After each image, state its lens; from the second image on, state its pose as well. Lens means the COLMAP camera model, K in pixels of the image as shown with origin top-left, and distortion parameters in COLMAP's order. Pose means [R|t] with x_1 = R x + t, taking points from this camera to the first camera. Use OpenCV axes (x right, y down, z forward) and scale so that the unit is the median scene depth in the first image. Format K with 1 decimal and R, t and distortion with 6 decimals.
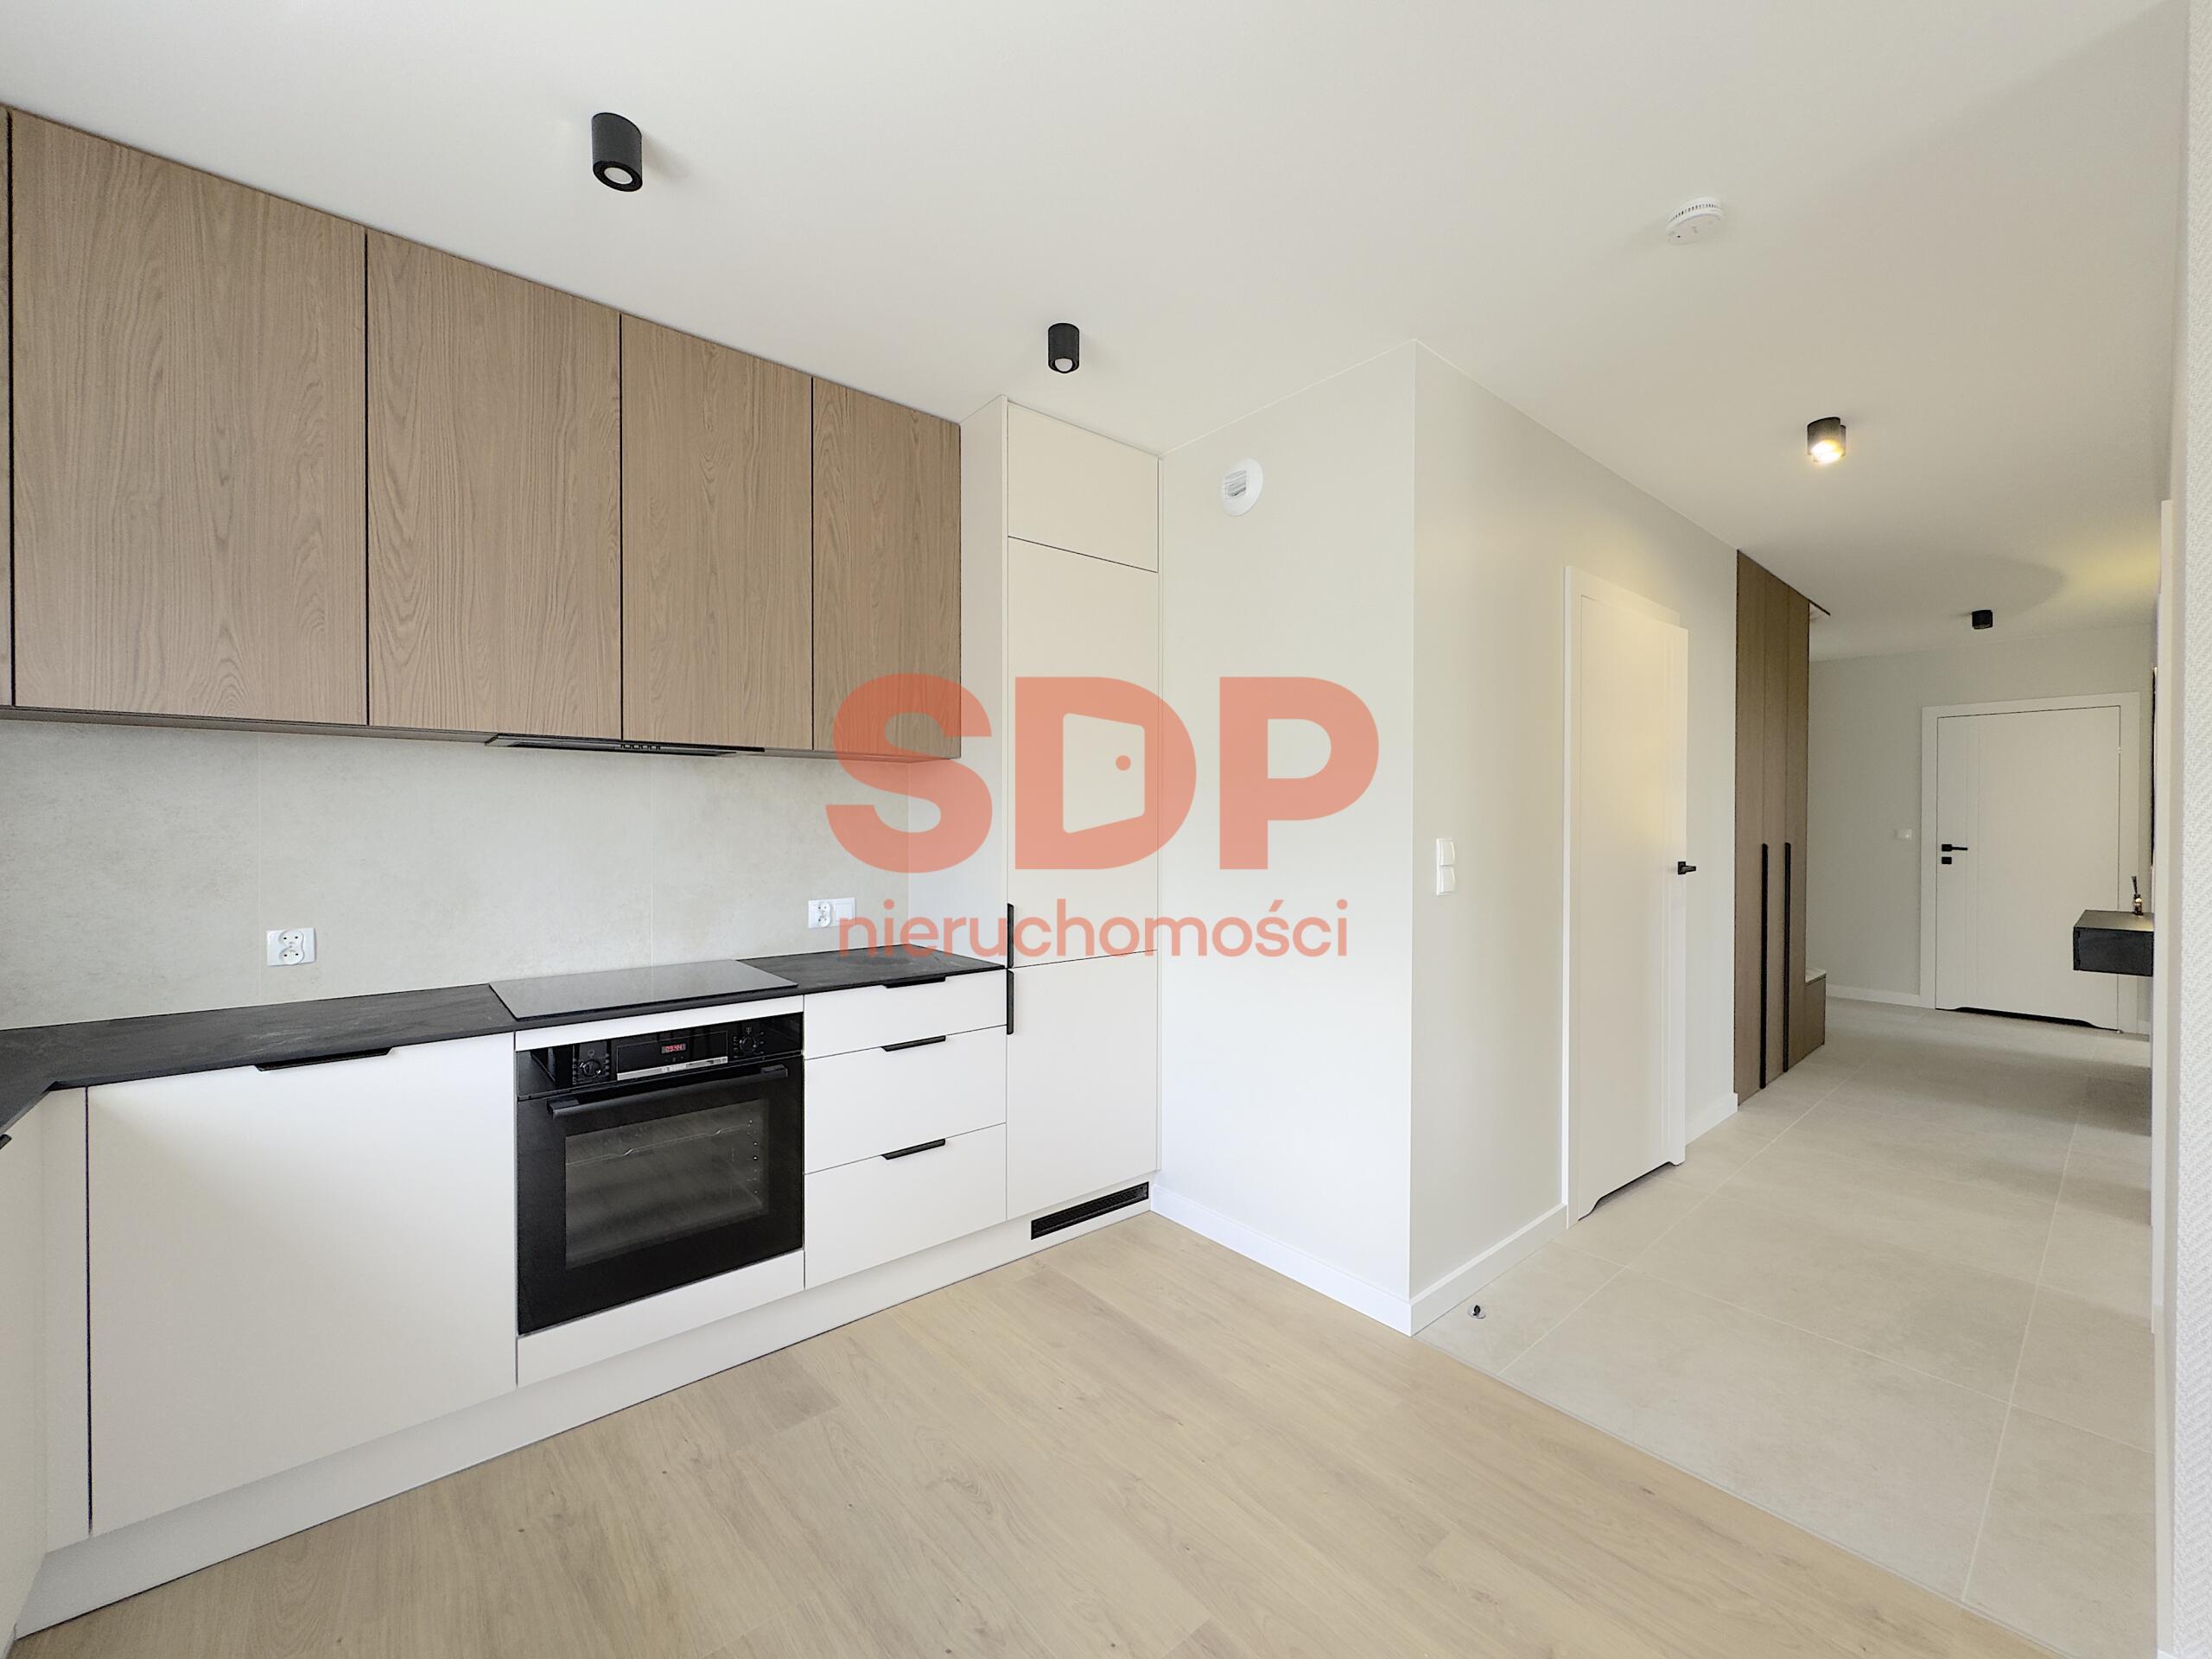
lens RADIAL K [[873.4, 0, 1103.2], [0, 873.4, 813.9], [0, 0, 1]] dist [-0.009689, -0.000041]
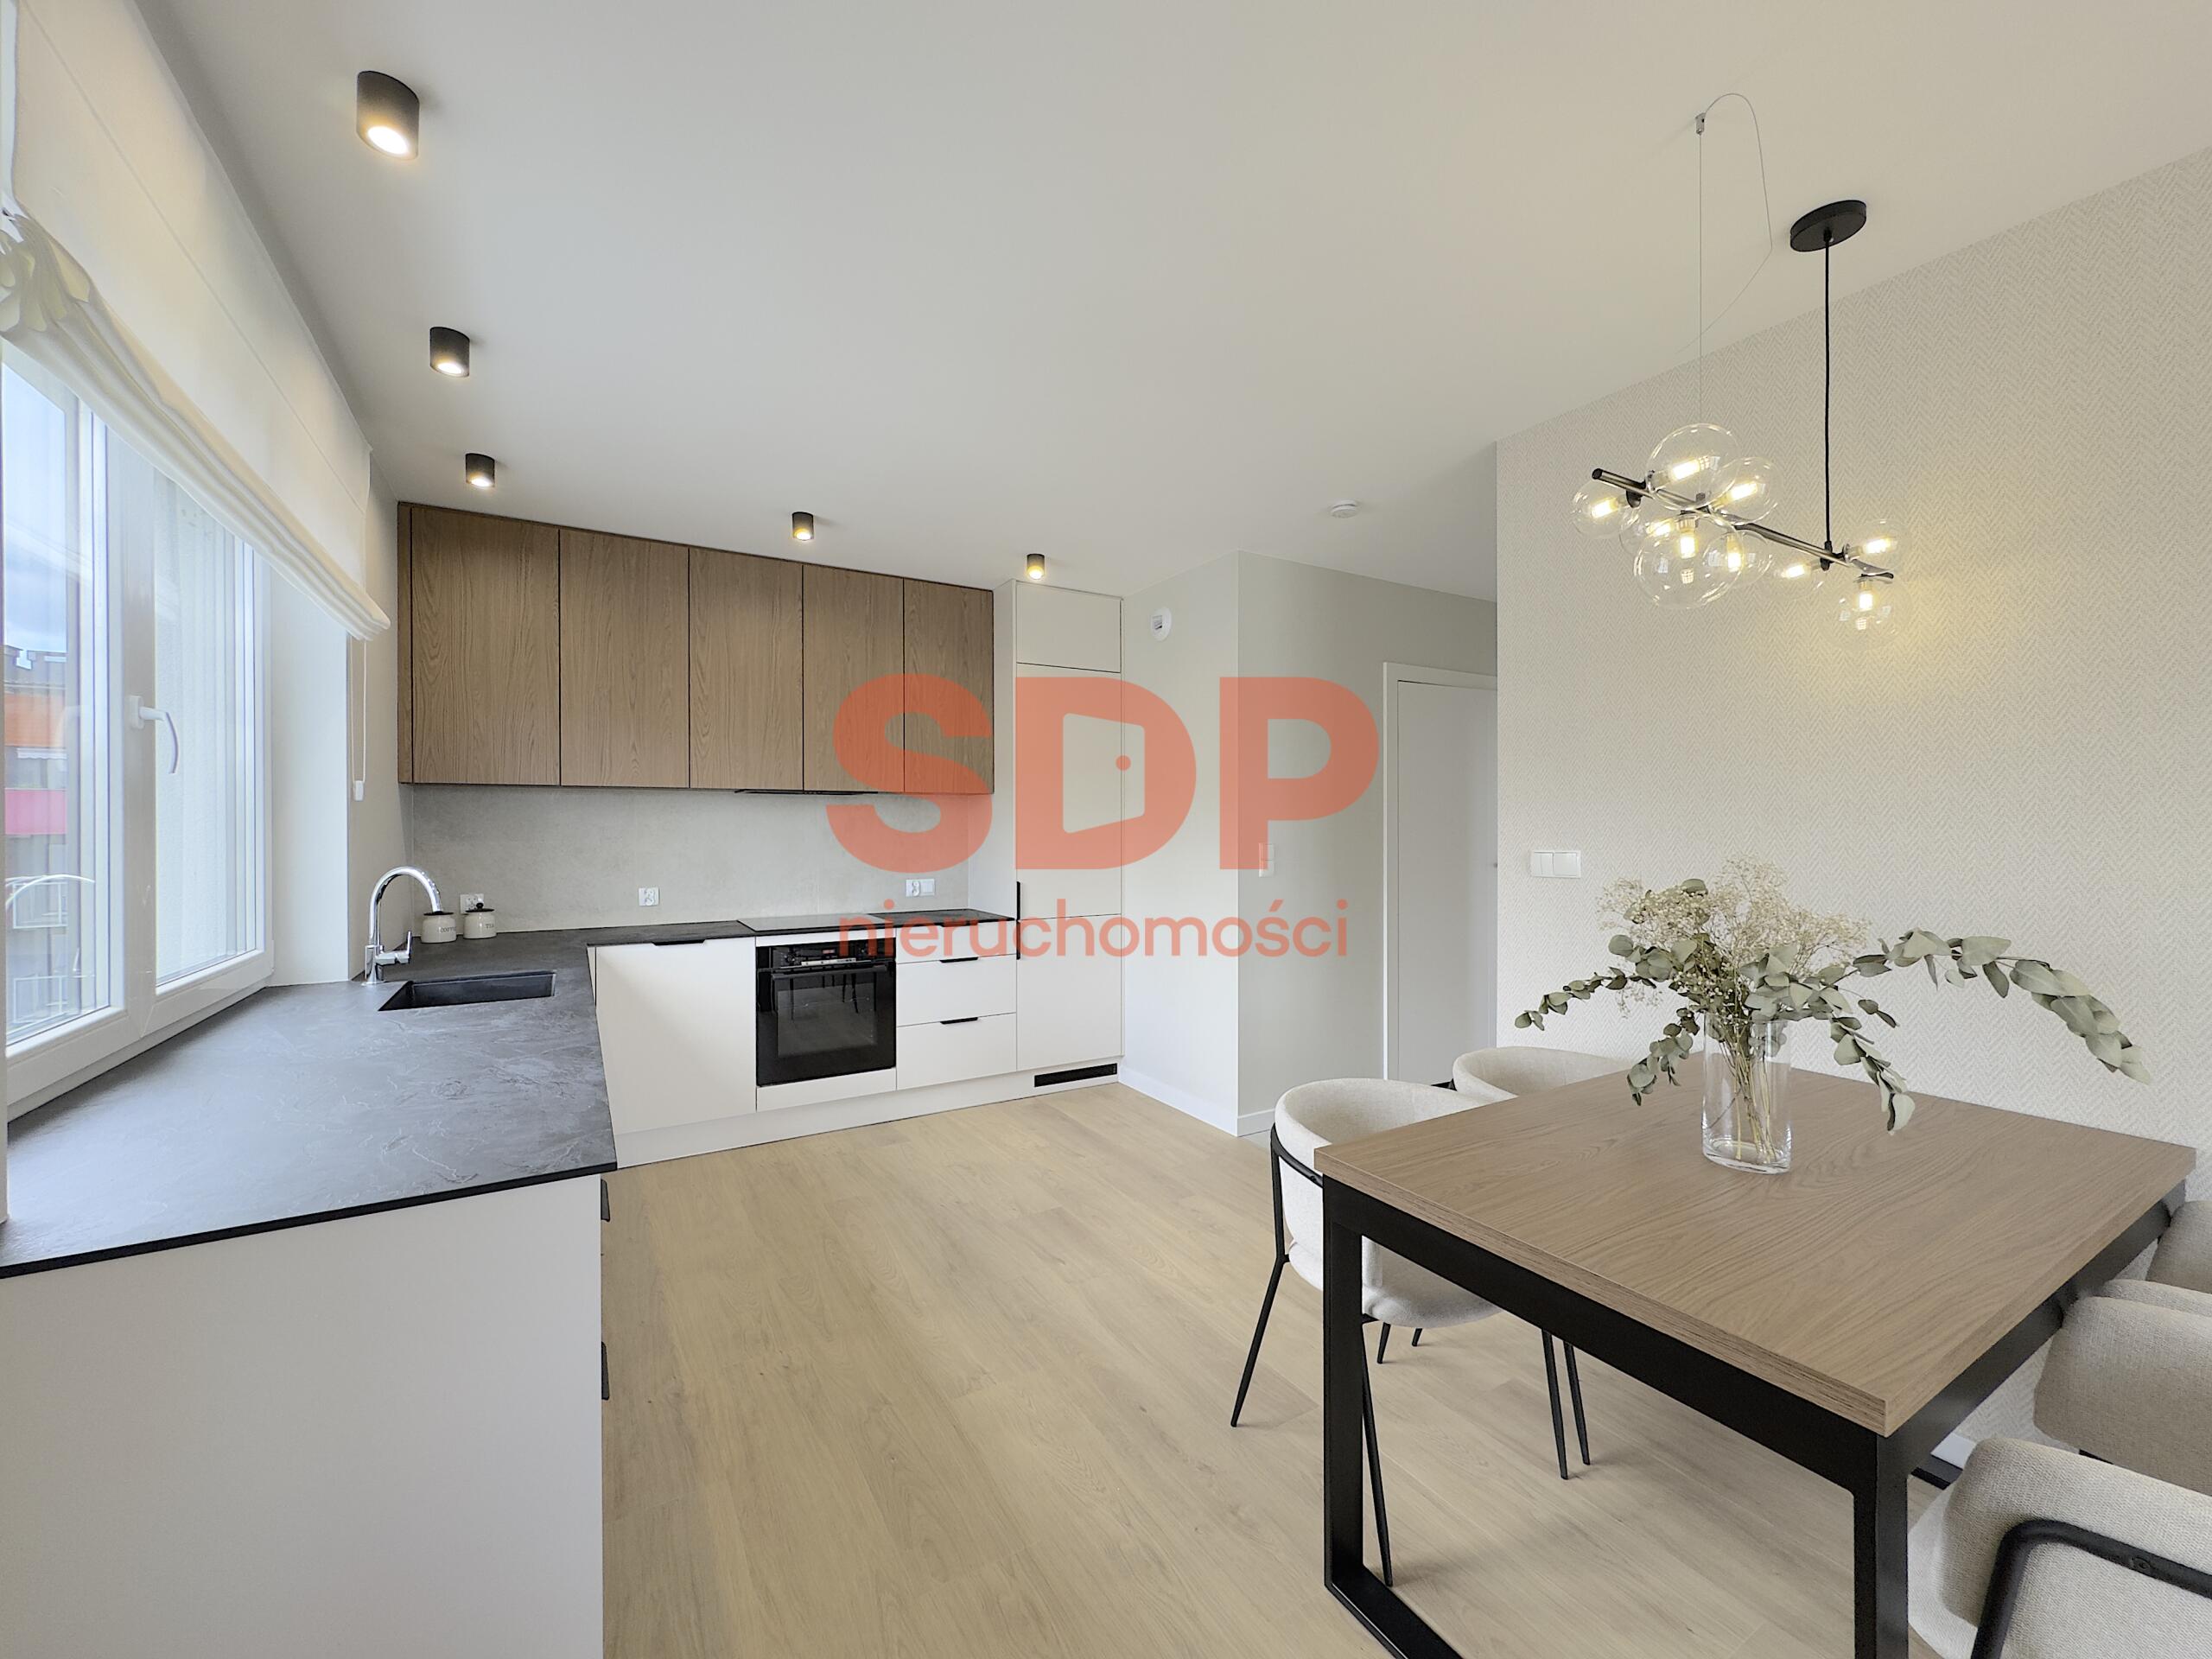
lens RADIAL K [[891.1, 0, 1109.7], [0, 891.1, 810.3], [0, 0, 1]] dist [-0.009767, 0.000012]
pose [[0.987682, -0.003944, -0.156422, 0.396277], [0.002992, 0.999976, -0.006322, -0.026362], [0.156443, 0.005776, 0.987670, -0.783593]]
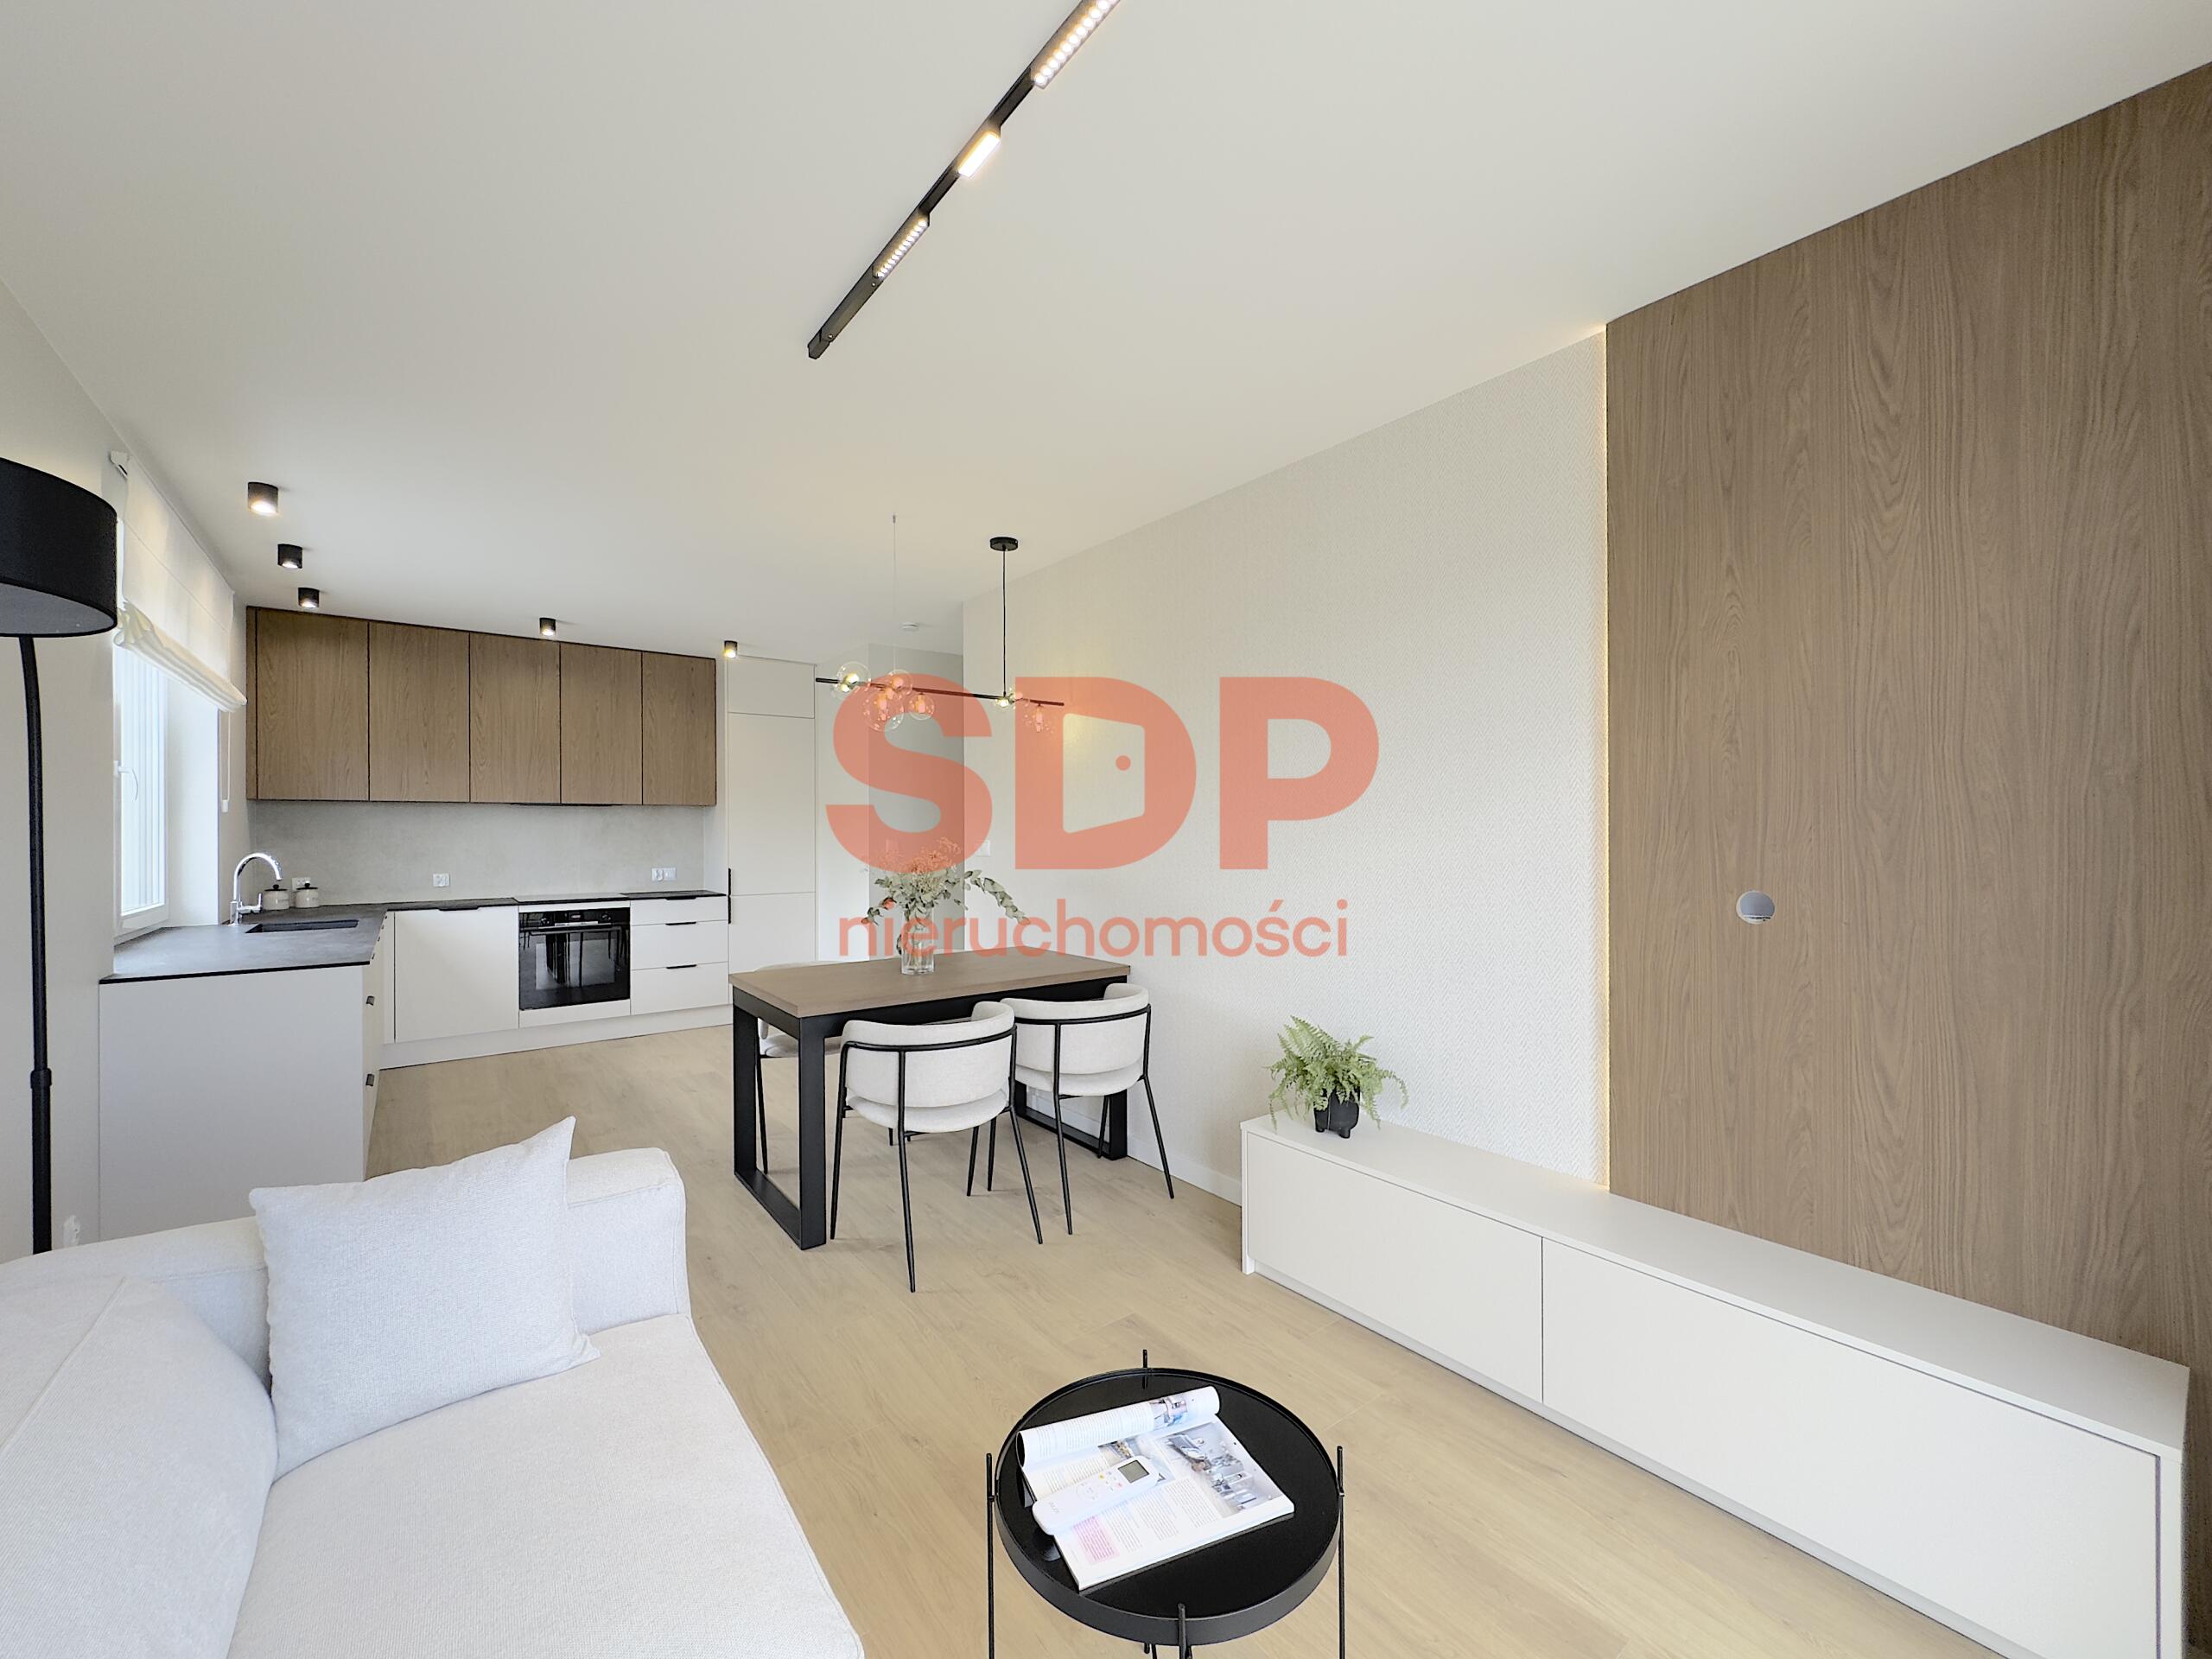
lens RADIAL K [[873.4, 0, 1103.2], [0, 873.4, 813.9], [0, 0, 1]] dist [-0.009689, -0.000041]
pose [[0.999535, -0.004609, -0.030138, 1.153674], [0.004374, 0.999959, -0.007878, -0.023840], [0.030173, 0.007743, 0.999515, -1.564677]]
